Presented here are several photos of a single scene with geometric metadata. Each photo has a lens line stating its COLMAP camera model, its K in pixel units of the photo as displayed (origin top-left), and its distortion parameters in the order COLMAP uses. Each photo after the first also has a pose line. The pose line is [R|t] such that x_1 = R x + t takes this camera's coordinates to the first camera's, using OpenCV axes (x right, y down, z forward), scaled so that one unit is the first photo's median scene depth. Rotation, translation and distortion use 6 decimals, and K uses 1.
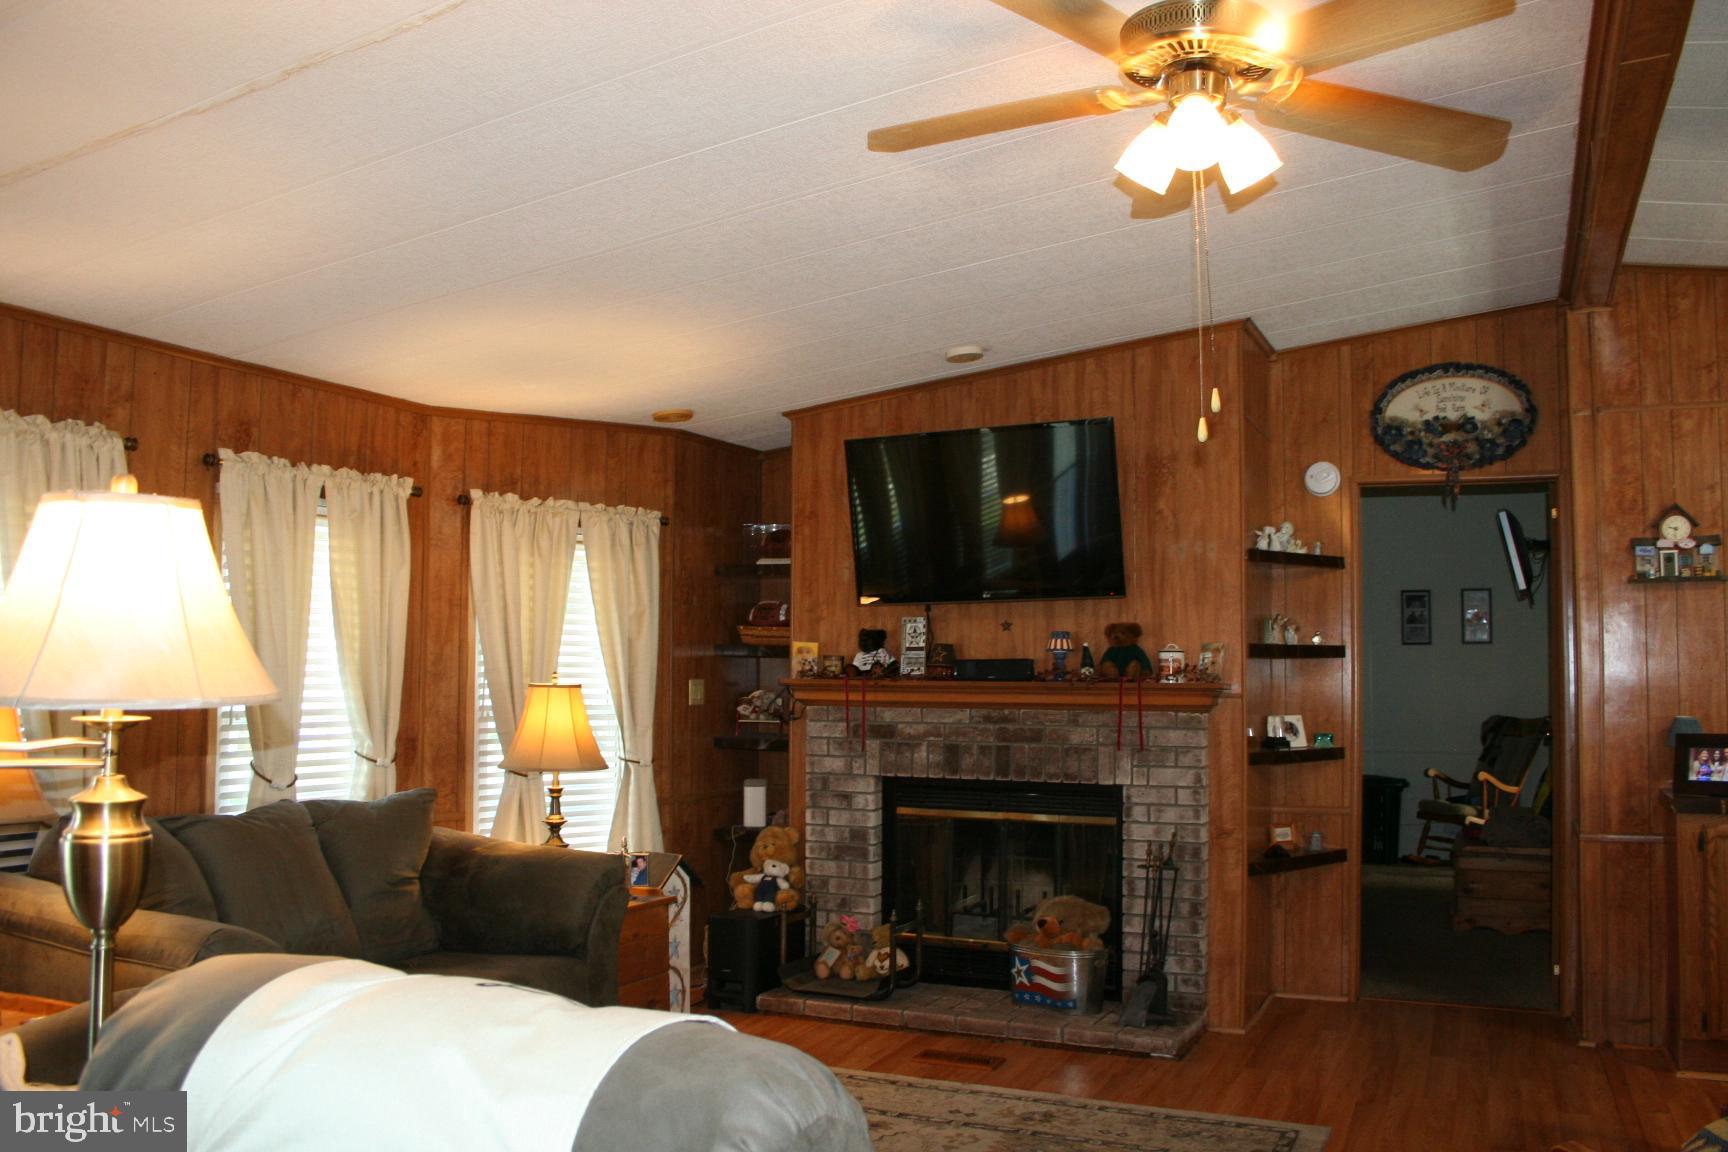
lens RADIAL K [[1443.3, 0, 889.6], [0, 1443.3, 581.3], [0, 0, 1]] dist [-0.148449, 0.125025]
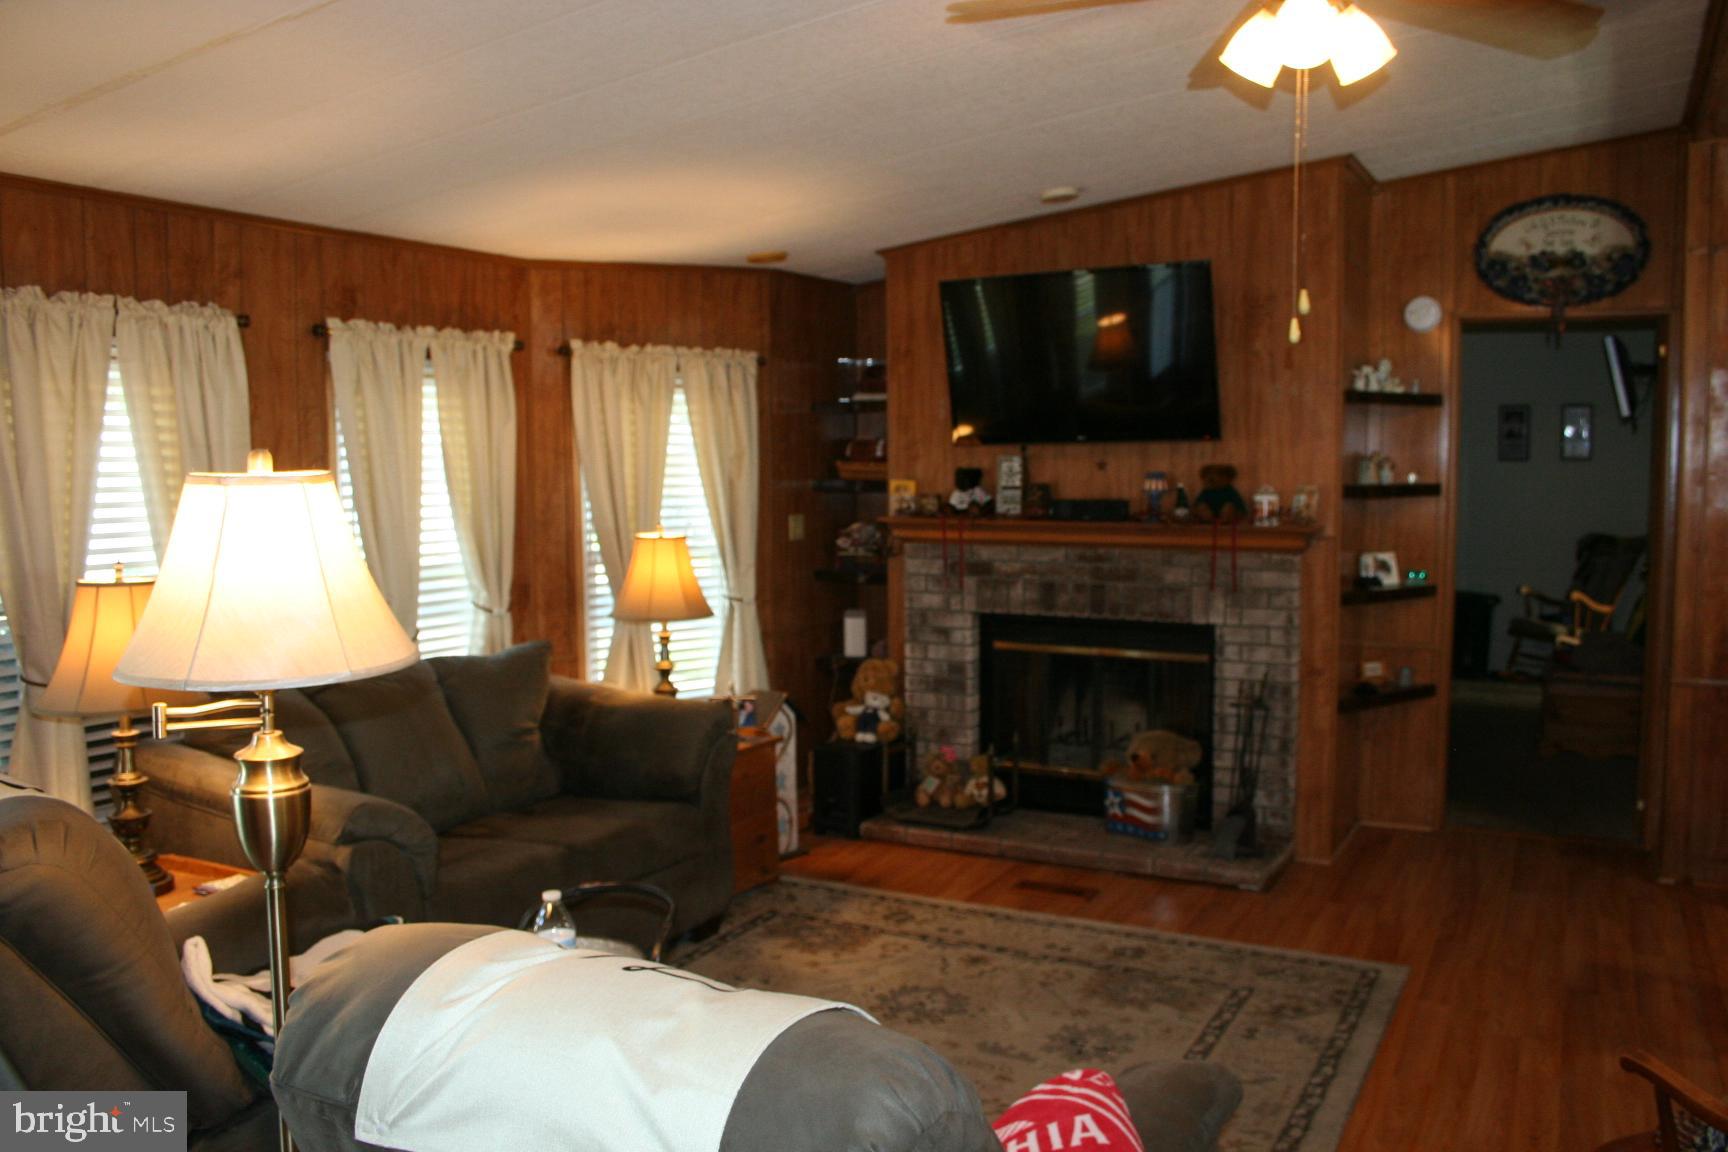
lens RADIAL K [[1430.4, 0, 889.1], [0, 1430.4, 580.4], [0, 0, 1]] dist [-0.150527, 0.124490]
pose [[0.997866, -0.005812, -0.065031, -0.003173], [0.015355, 0.988983, 0.147231, -0.041508], [0.063459, -0.147916, 0.986962, -0.005532]]
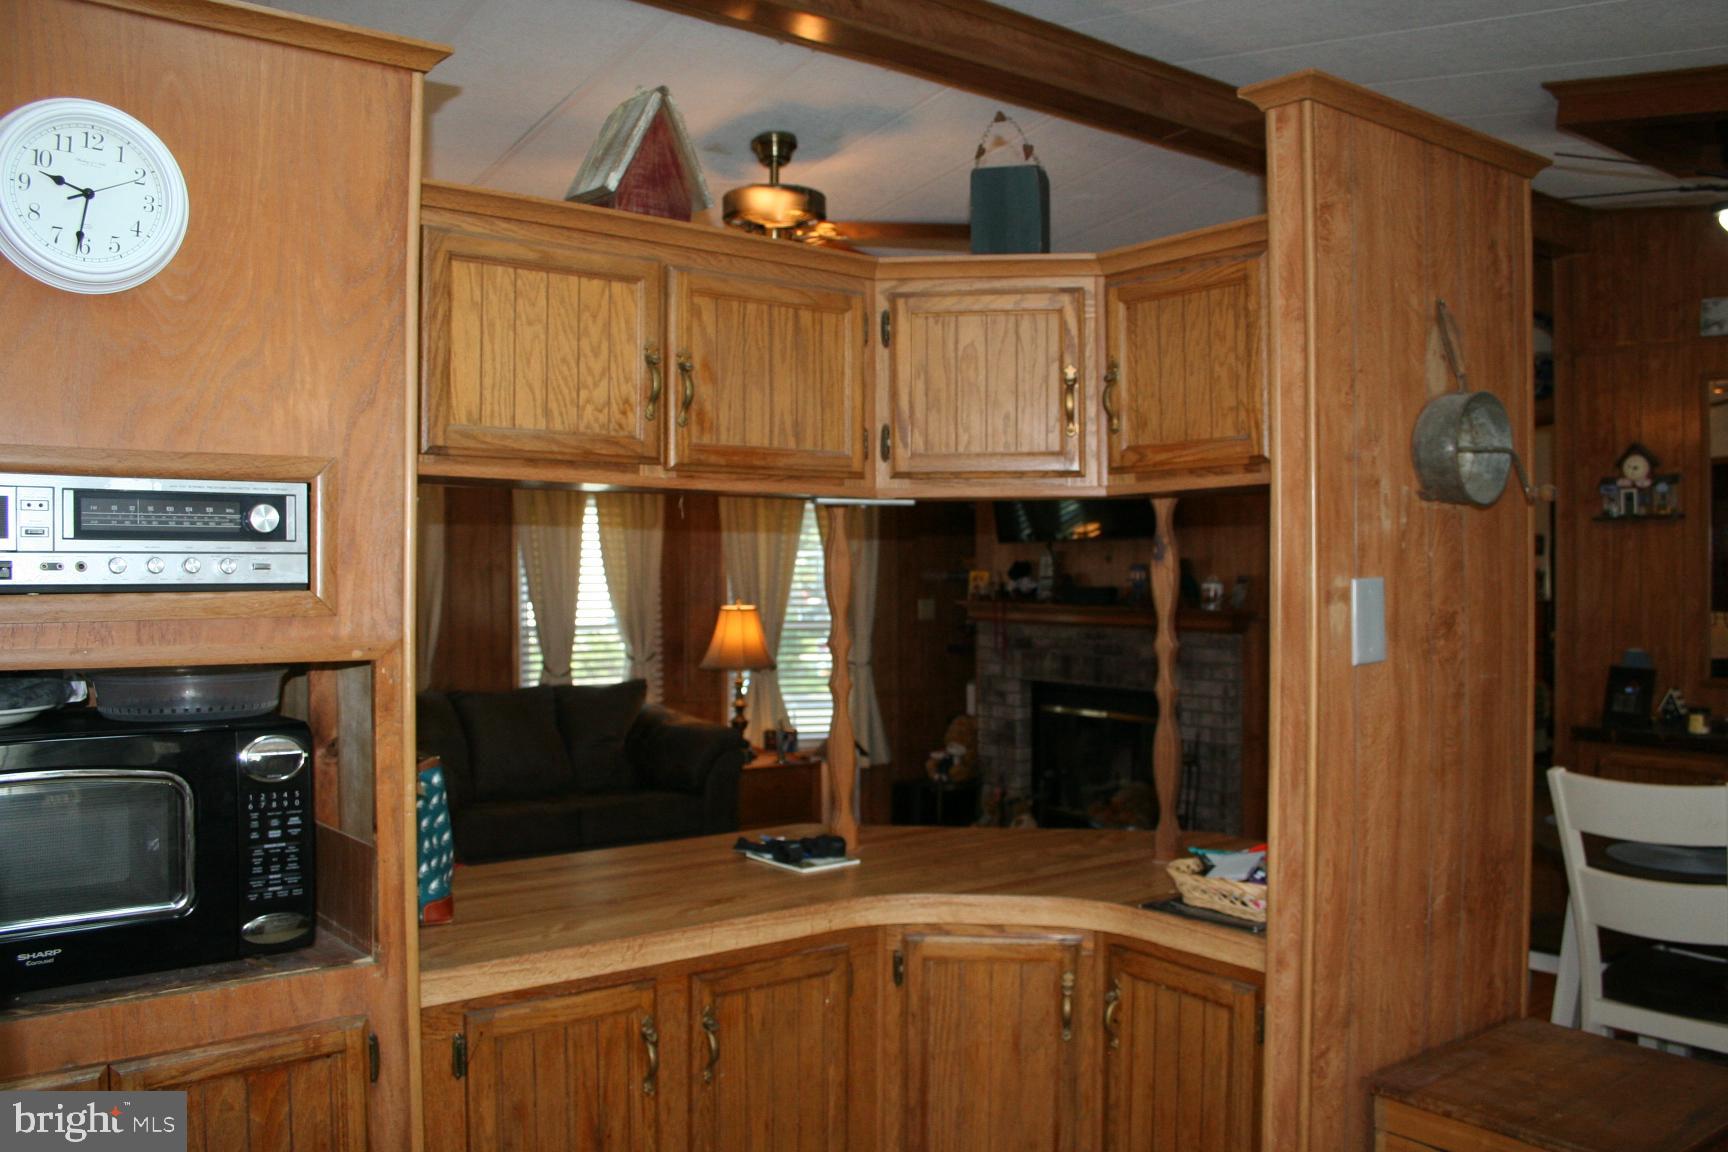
lens RADIAL K [[1430.4, 0, 889.1], [0, 1430.4, 580.4], [0, 0, 1]] dist [-0.150527, 0.124490]
pose [[0.882602, -0.000358, -0.470122, 0.520795], [0.033960, 0.997436, 0.062998, -0.035508], [0.468893, -0.071567, 0.880351, -0.153693]]
